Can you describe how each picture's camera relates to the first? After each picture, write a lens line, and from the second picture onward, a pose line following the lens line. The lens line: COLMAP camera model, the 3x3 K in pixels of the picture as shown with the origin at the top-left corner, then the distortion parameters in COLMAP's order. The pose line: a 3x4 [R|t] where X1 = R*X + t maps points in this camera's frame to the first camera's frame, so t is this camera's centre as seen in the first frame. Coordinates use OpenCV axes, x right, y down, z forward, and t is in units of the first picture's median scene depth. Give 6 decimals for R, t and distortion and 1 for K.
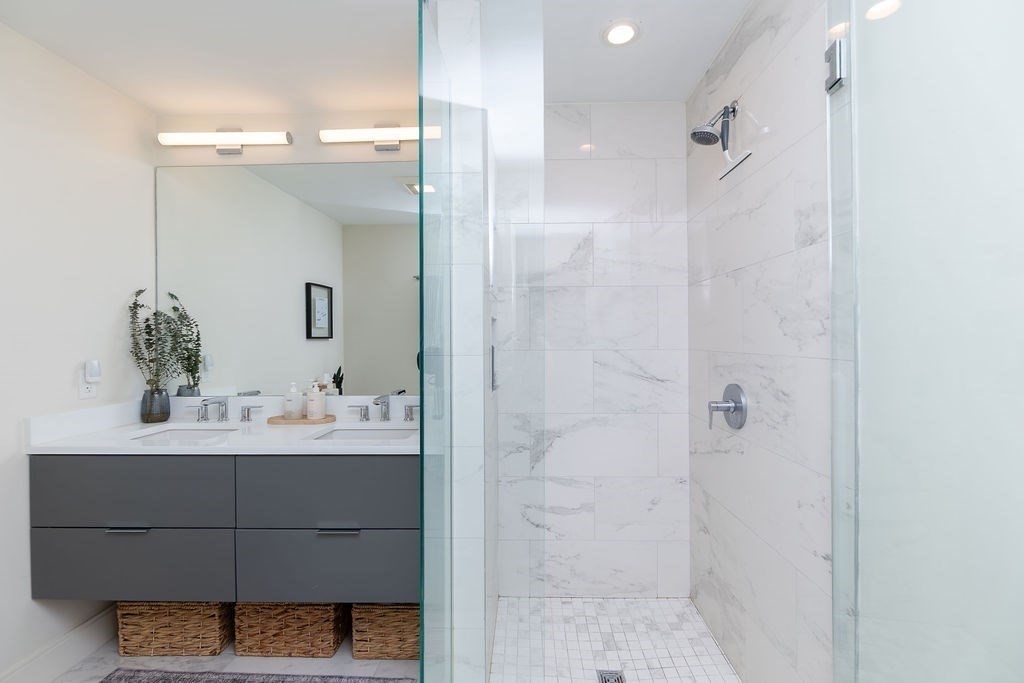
lens RADIAL K [[453.4, 0, 513.1], [0, 453.4, 342.3], [0, 0, 1]] dist [-0.010924, 0.002451]
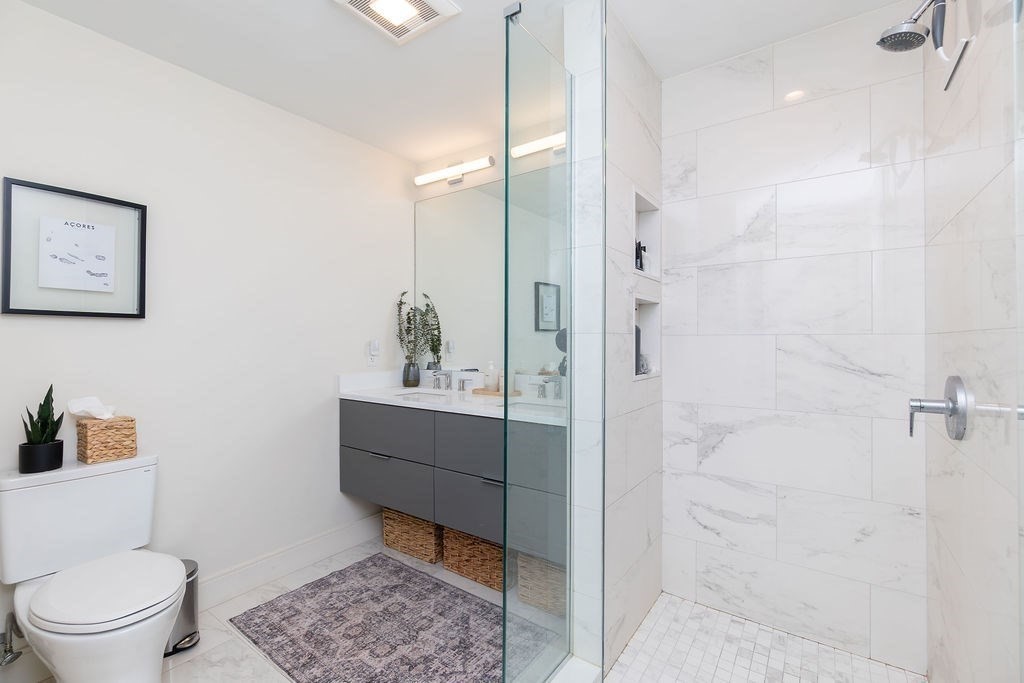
lens RADIAL K [[453.4, 0, 516.3], [0, 453.4, 343.4], [0, 0, 1]] dist [-0.010924, 0.002451]
pose [[0.826682, 0.010182, -0.562577, 0.253257], [-0.011504, 0.999933, 0.001194, 0.038382], [0.562552, 0.005485, 0.826744, 0.030551]]
